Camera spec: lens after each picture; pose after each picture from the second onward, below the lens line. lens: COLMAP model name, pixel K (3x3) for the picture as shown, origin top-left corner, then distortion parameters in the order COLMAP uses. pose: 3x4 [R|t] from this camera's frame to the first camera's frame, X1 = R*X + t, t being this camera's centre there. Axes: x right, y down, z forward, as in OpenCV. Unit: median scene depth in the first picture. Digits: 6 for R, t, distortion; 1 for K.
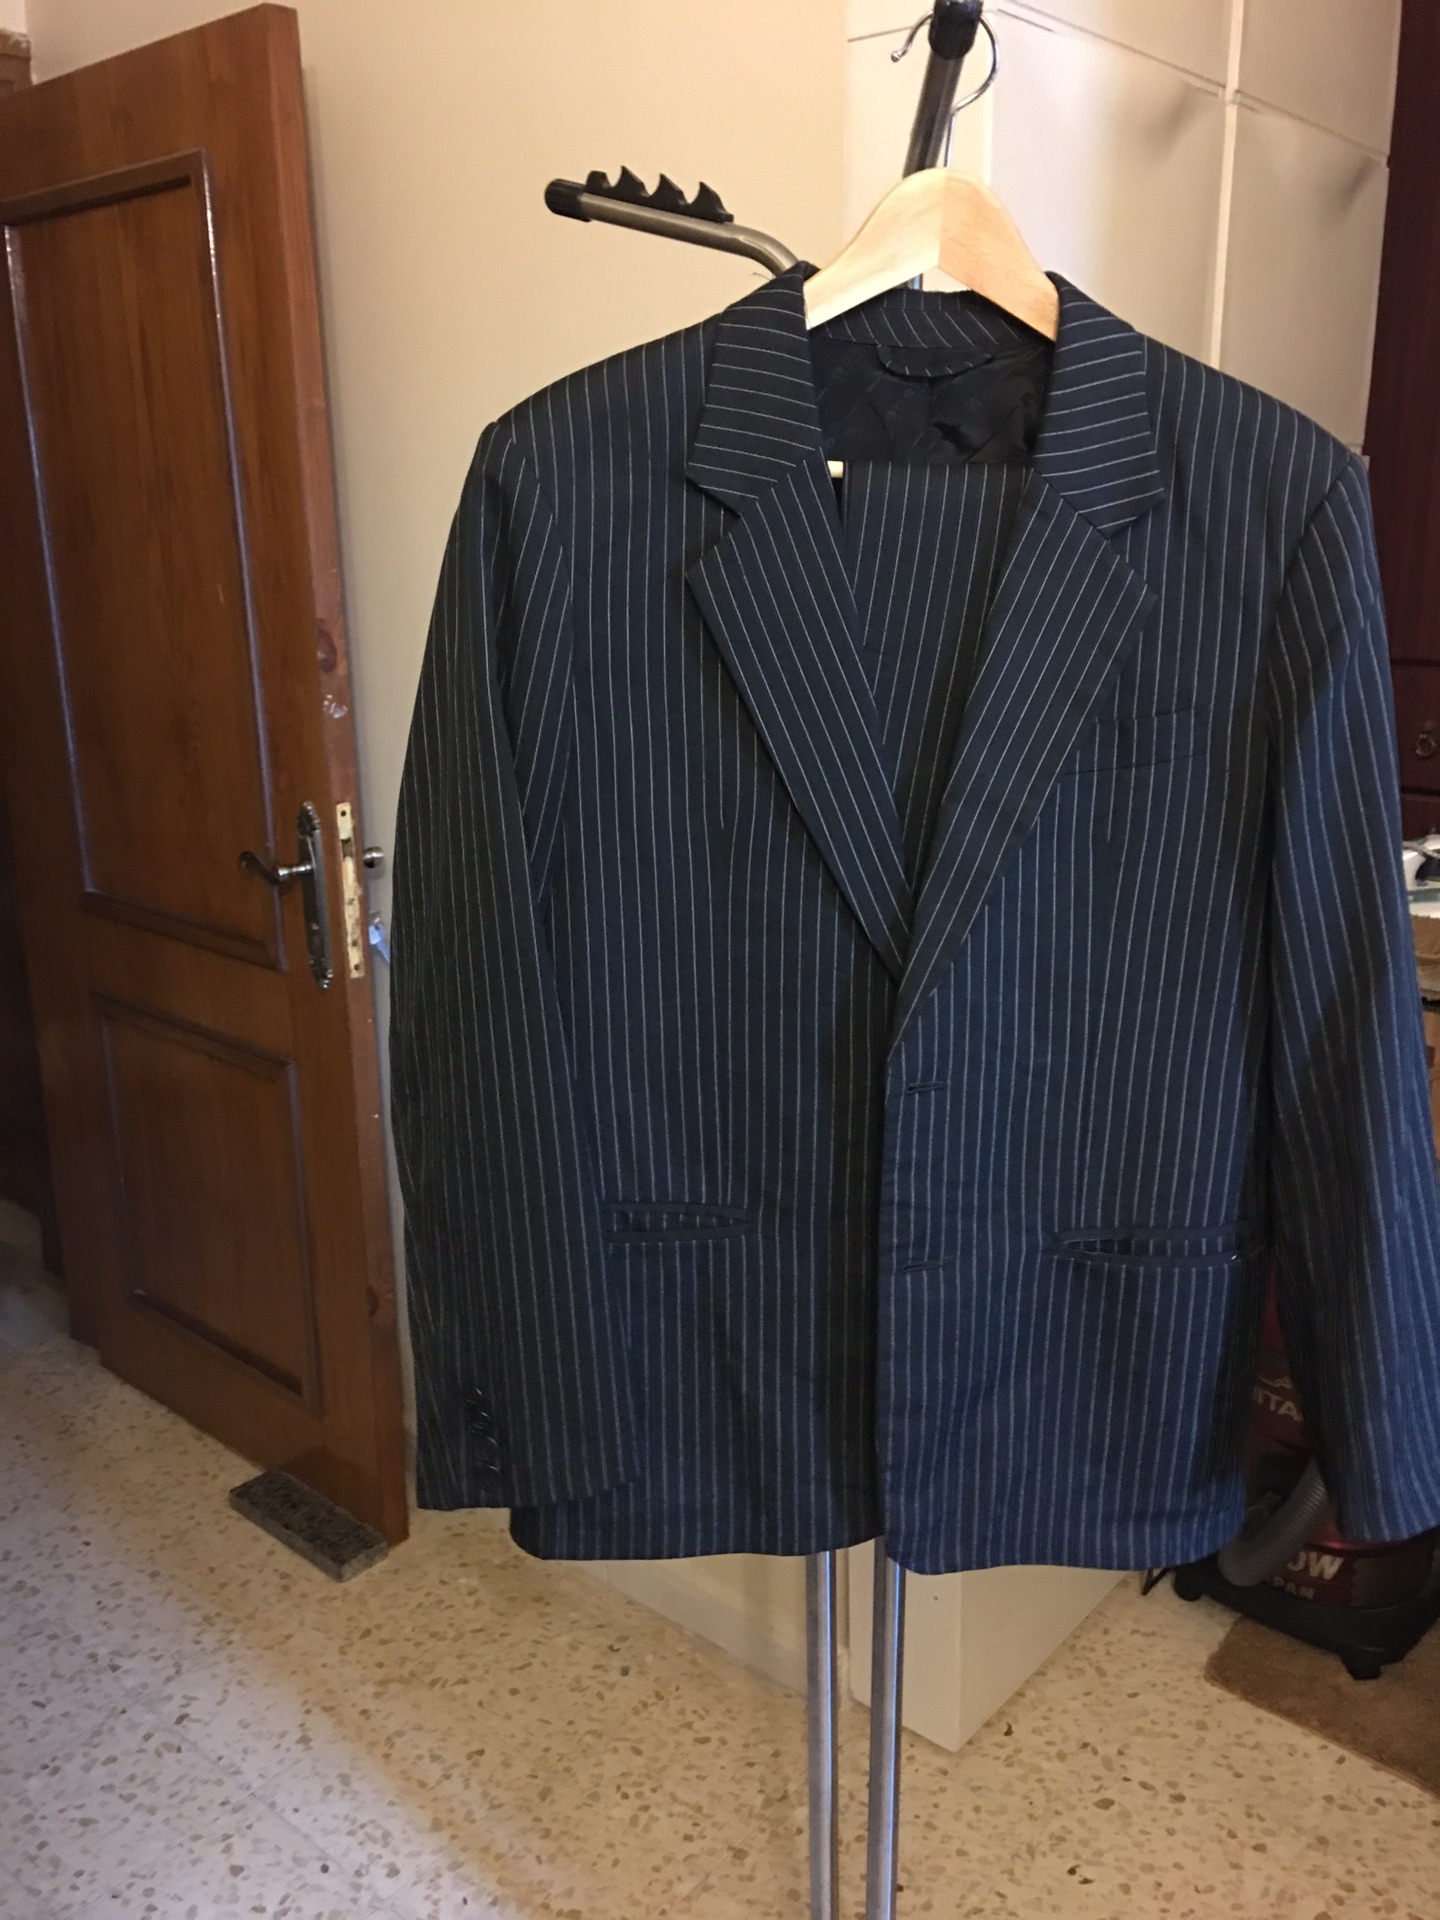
lens RADIAL K [[1622.6, 0, 730.6], [0, 1622.6, 959.8], [0, 0, 1]] dist [0.094454, -0.144122]
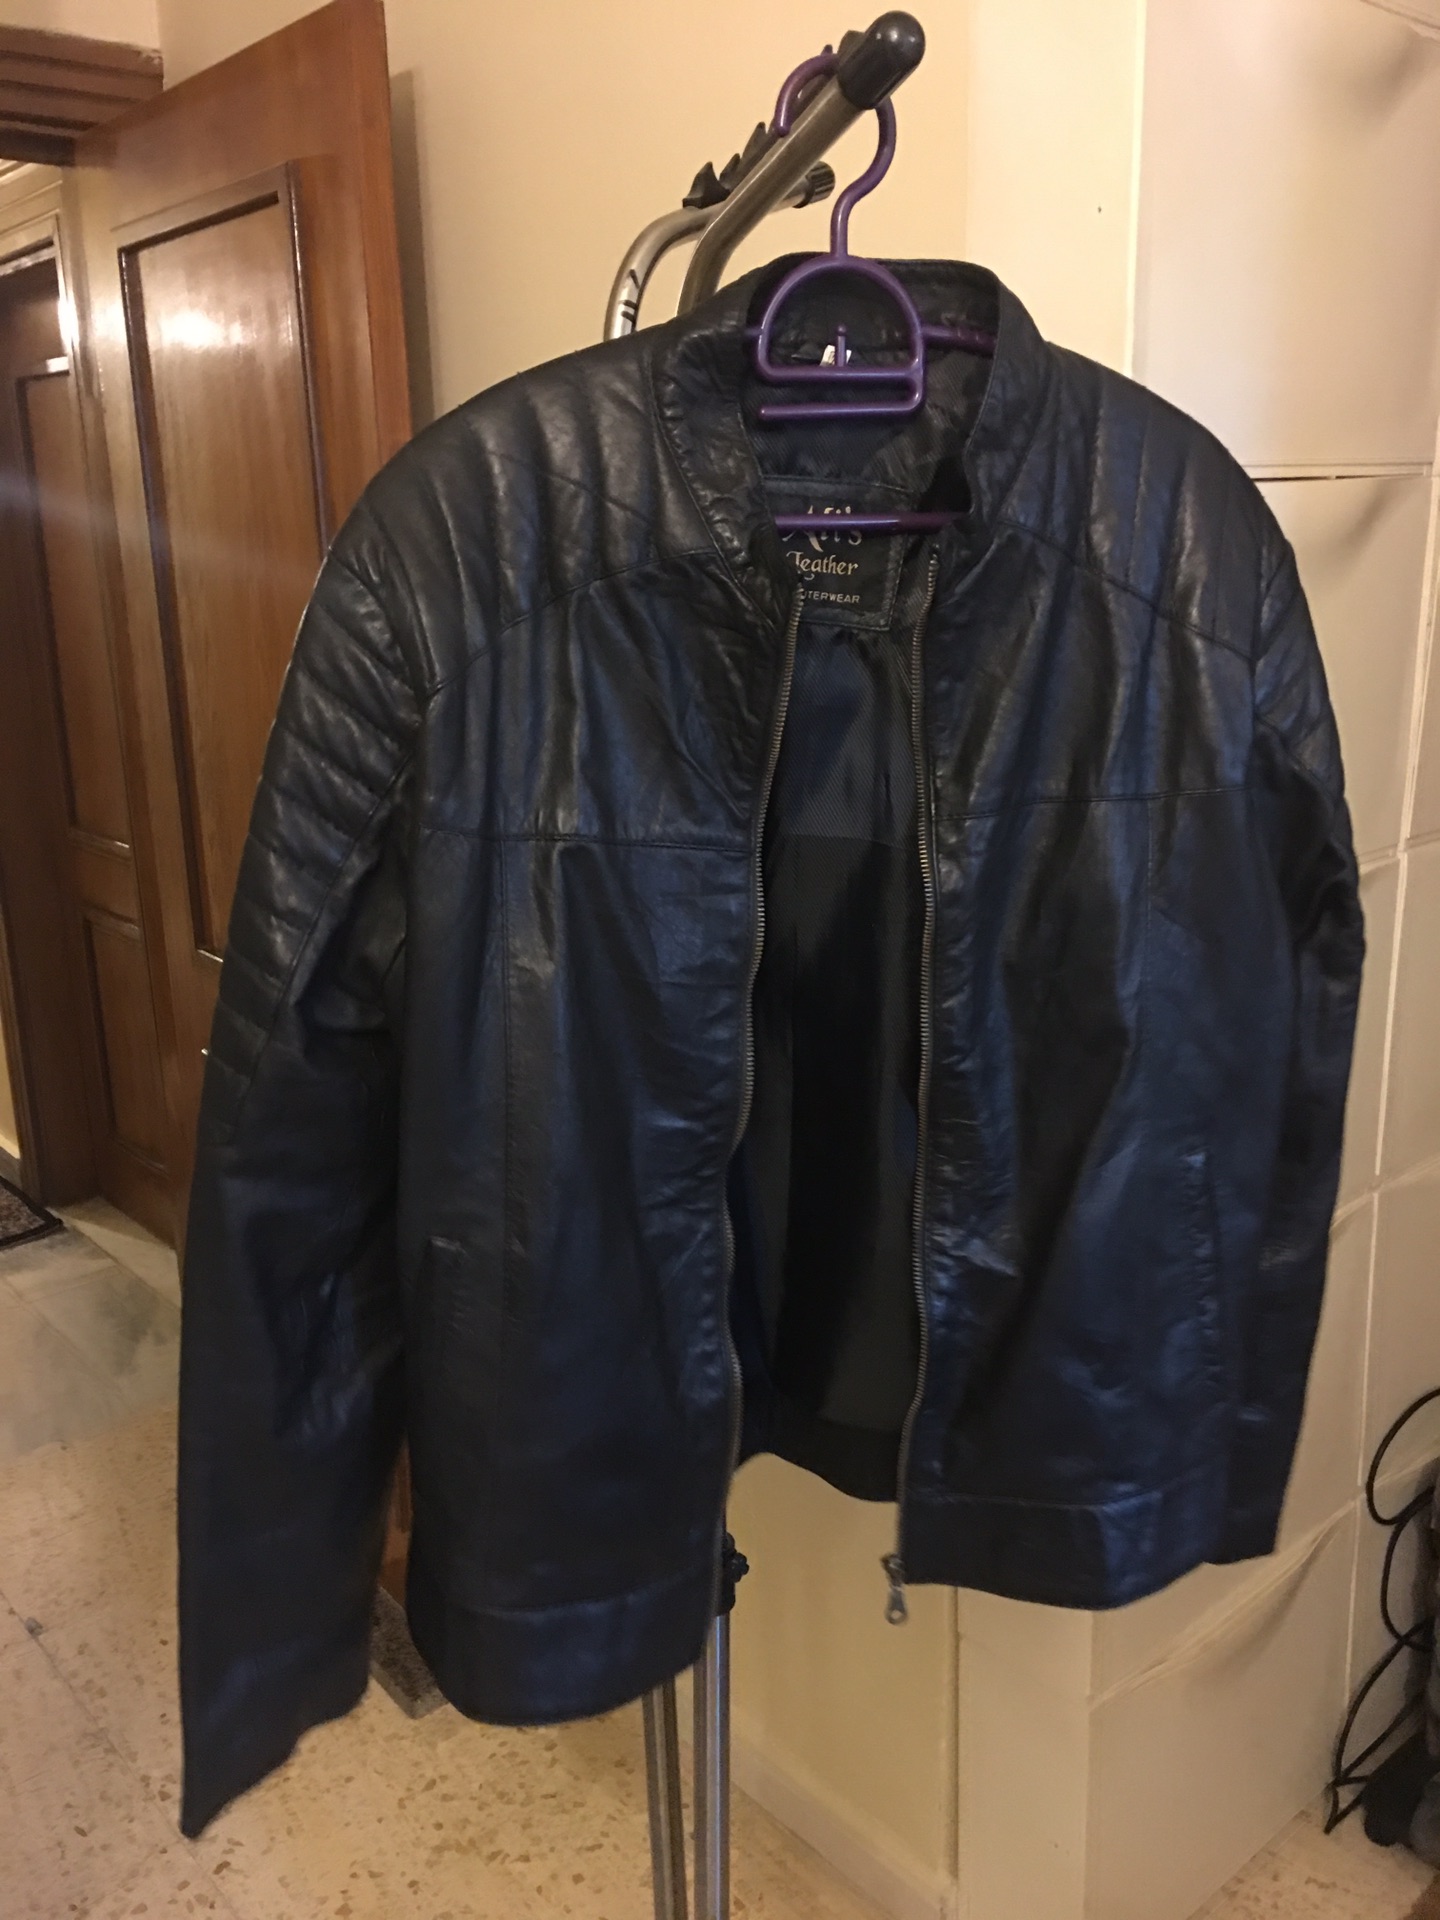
lens RADIAL K [[1622.2, 0, 720.4], [0, 1622.2, 956.5], [0, 0, 1]] dist [0.107191, -0.165023]
pose [[0.987926, 0.032047, -0.151575, 0.064105], [-0.033410, 0.999421, -0.006450, -0.049742], [0.151281, 0.011436, 0.988425, 0.126721]]
